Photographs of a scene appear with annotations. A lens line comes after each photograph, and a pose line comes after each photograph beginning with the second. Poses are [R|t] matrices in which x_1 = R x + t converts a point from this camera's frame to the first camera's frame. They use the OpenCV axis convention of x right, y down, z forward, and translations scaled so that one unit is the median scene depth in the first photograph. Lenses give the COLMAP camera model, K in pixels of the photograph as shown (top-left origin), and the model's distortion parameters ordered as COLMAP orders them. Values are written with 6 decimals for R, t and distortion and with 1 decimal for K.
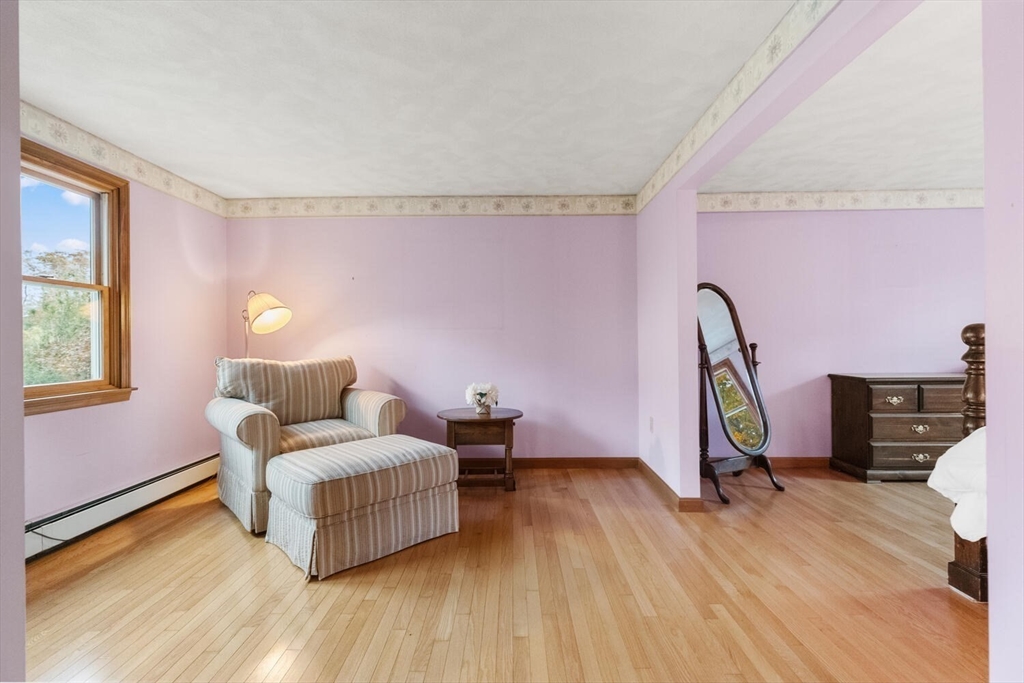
lens RADIAL K [[478.3, 0, 534.8], [0, 478.3, 345.7], [0, 0, 1]] dist [0.005602, -0.000436]
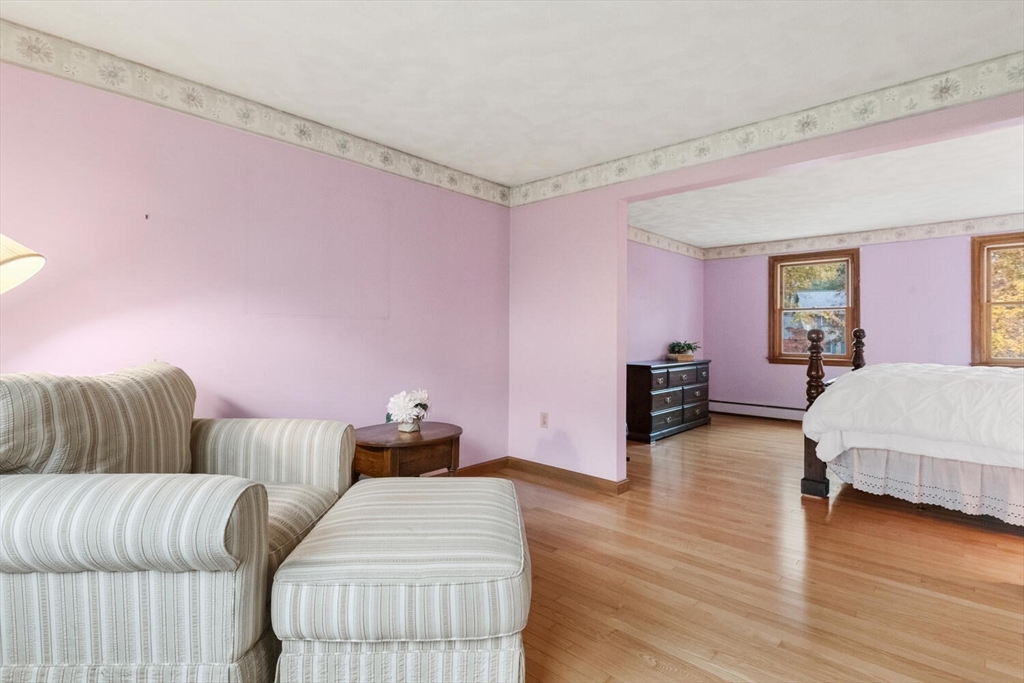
lens RADIAL K [[478.3, 0, 509.7], [0, 478.3, 340.5], [0, 0, 1]] dist [0.005602, -0.000436]
pose [[0.682670, 0.002175, 0.730723, -0.559134], [-0.000044, 0.999996, -0.002936, 0.000234], [-0.730727, 0.001972, 0.682667, 0.372127]]
